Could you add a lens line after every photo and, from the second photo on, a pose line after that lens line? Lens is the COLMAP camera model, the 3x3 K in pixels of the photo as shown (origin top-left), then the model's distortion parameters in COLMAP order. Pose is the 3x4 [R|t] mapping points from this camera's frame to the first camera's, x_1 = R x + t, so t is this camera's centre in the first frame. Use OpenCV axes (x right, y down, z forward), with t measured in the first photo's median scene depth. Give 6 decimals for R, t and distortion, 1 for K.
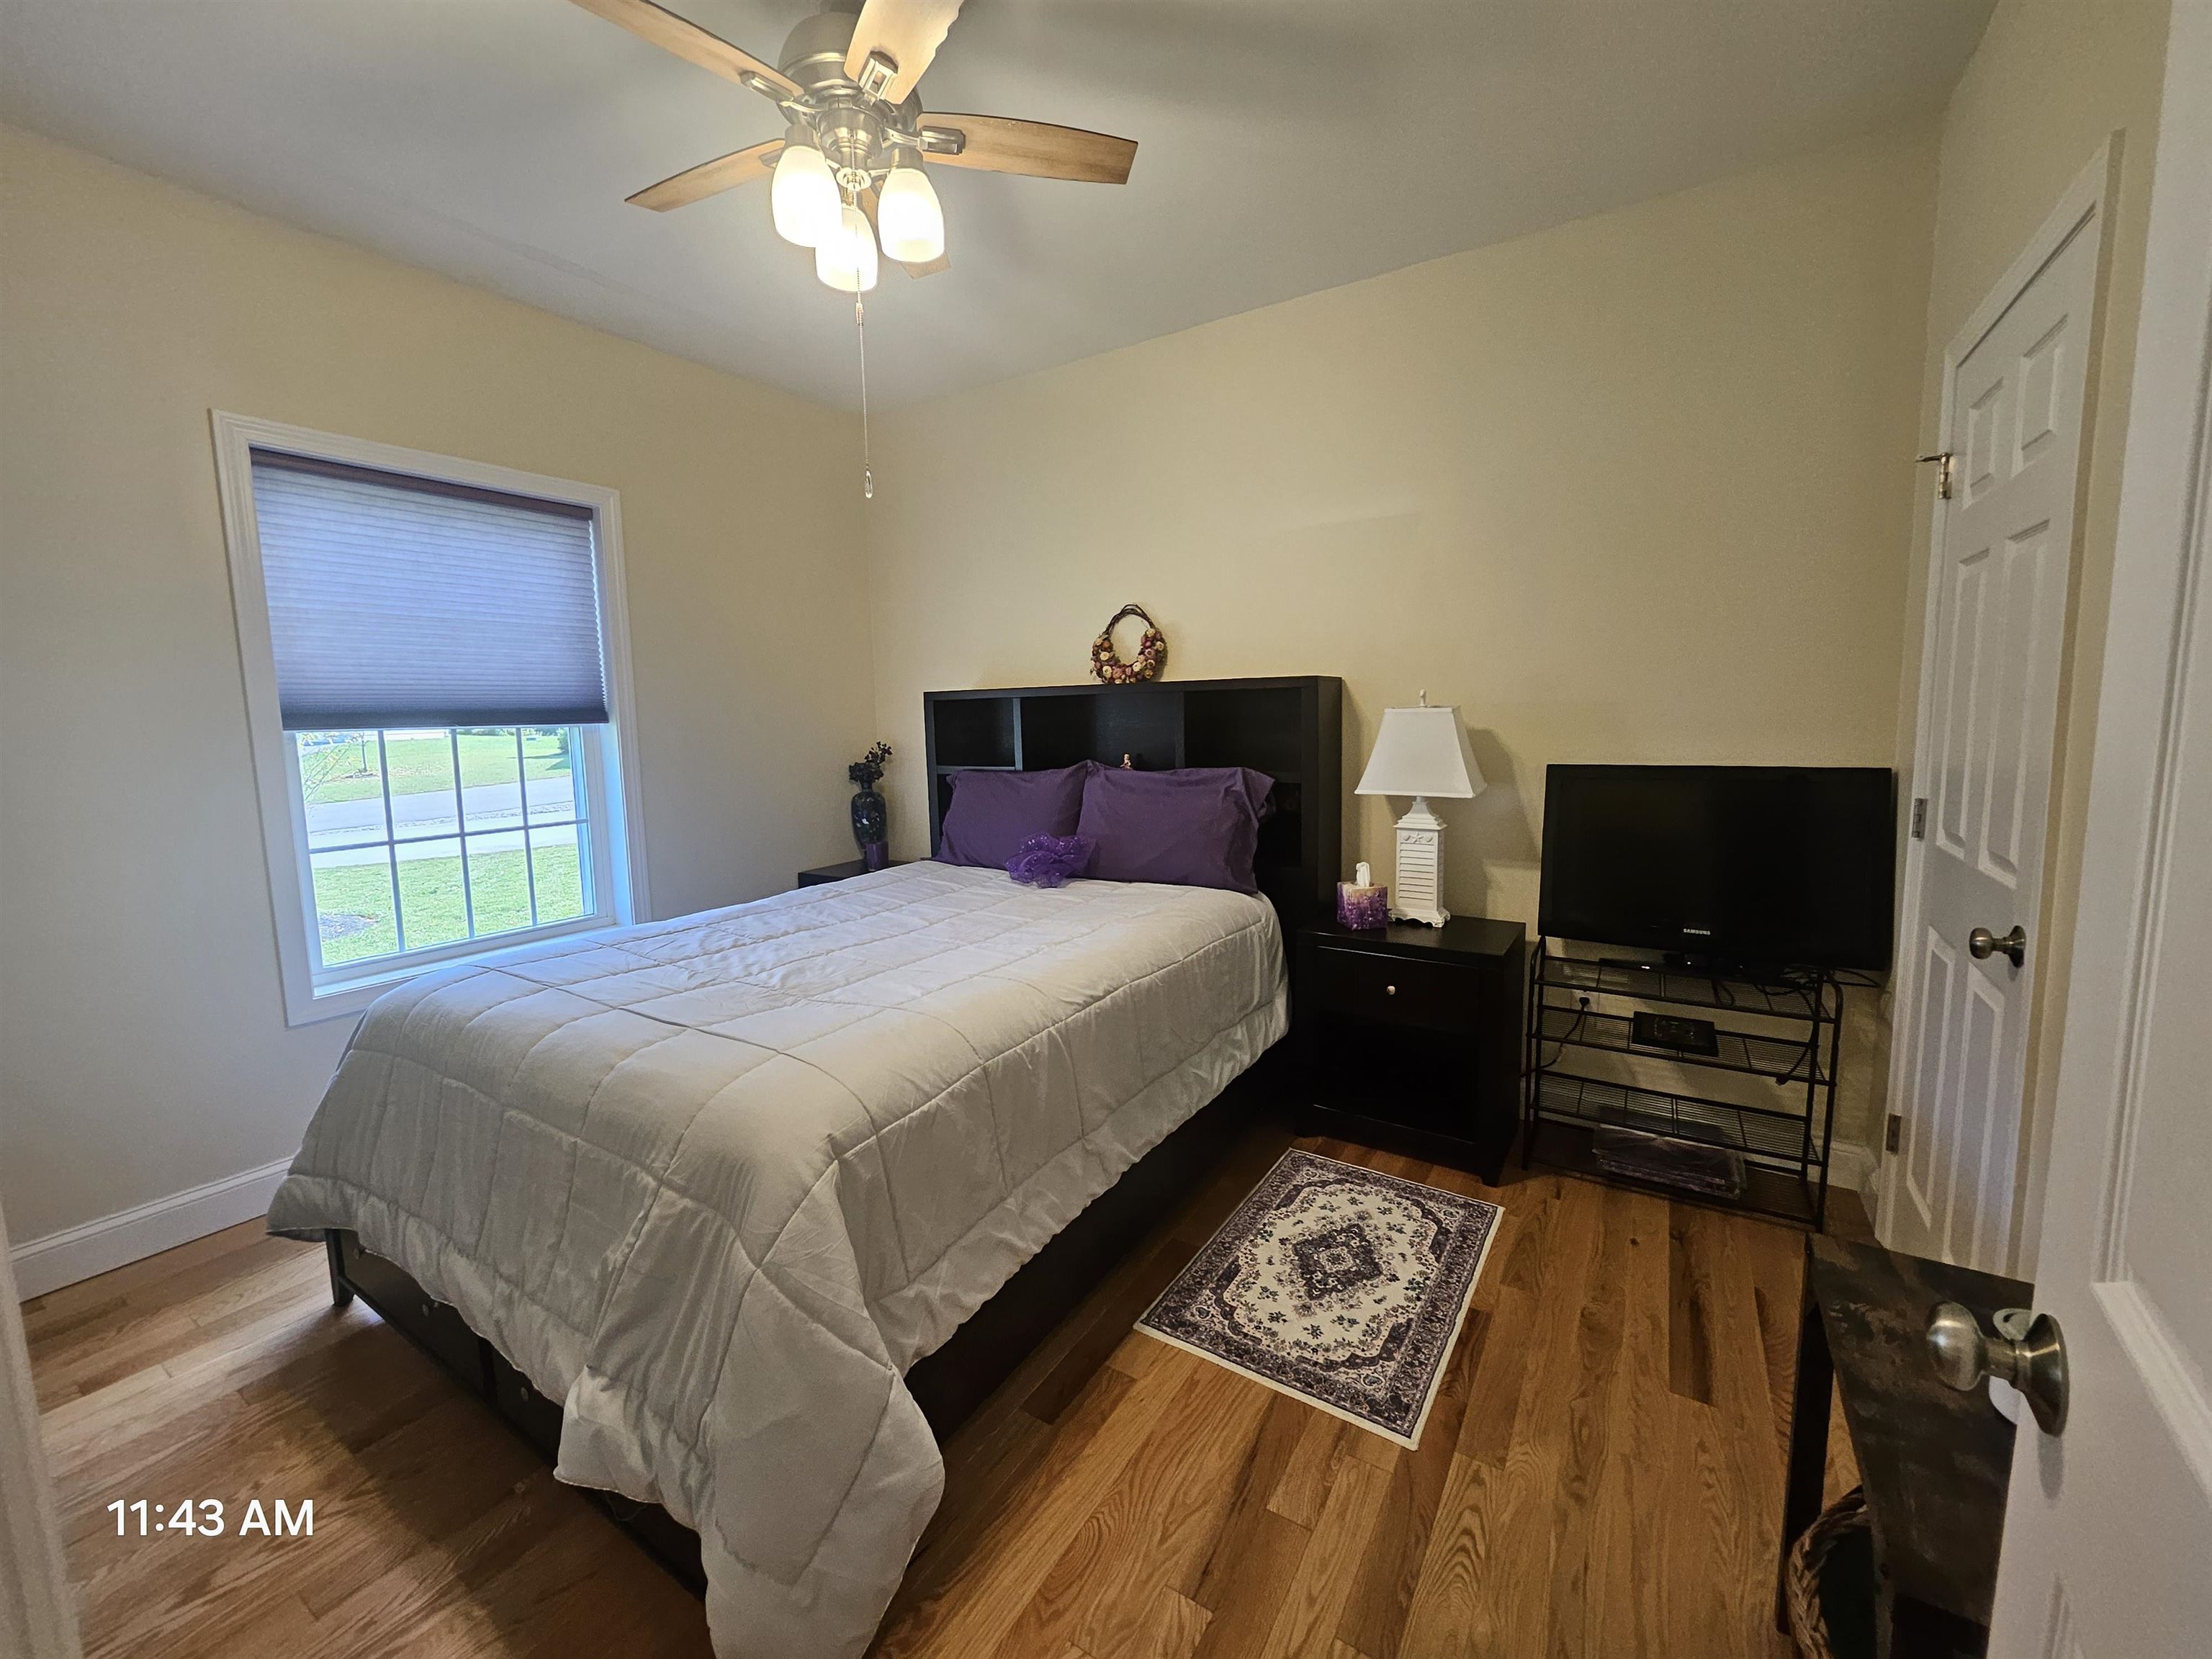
lens RADIAL K [[875.4, 0, 1094.2], [0, 875.4, 816.9], [0, 0, 1]] dist [-0.007351, 0.000032]
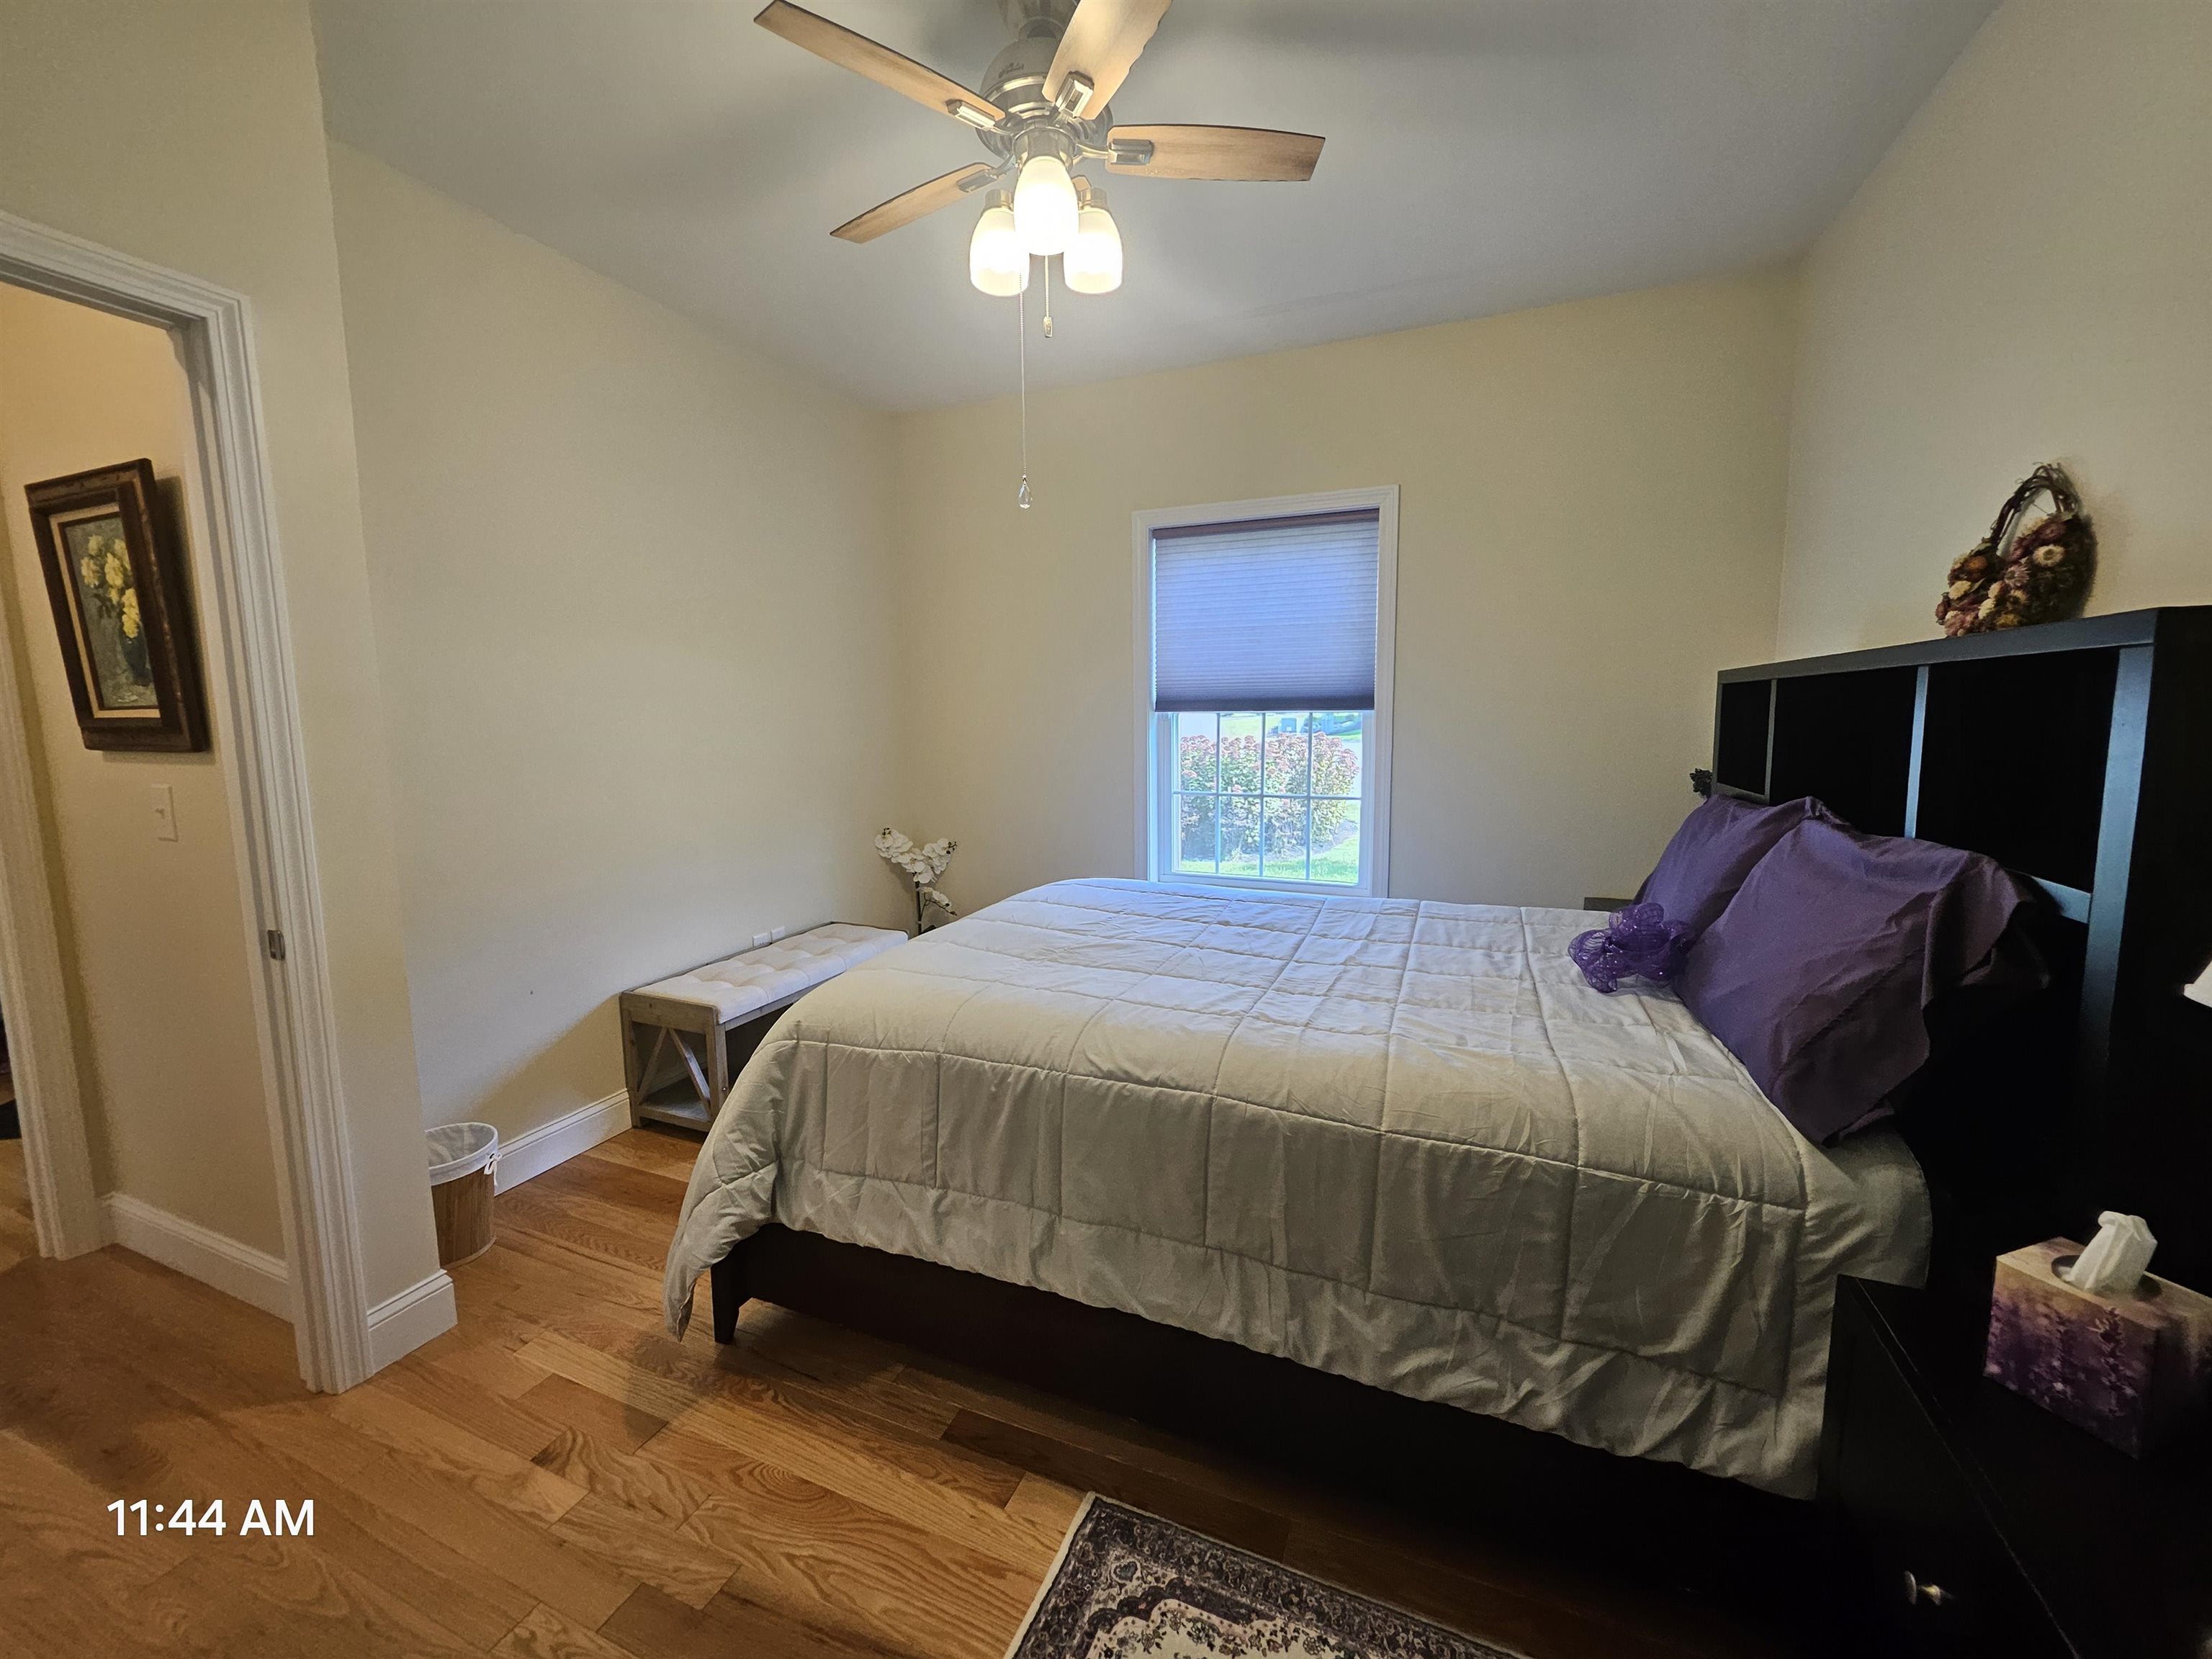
lens RADIAL K [[875.4, 0, 1094.2], [0, 875.4, 816.9], [0, 0, 1]] dist [-0.007351, 0.000032]
pose [[0.169930, 0.136488, -0.975958, 0.717204], [-0.110659, 0.986741, 0.118728, -0.111238], [0.979223, 0.087824, 0.182781, 0.788954]]
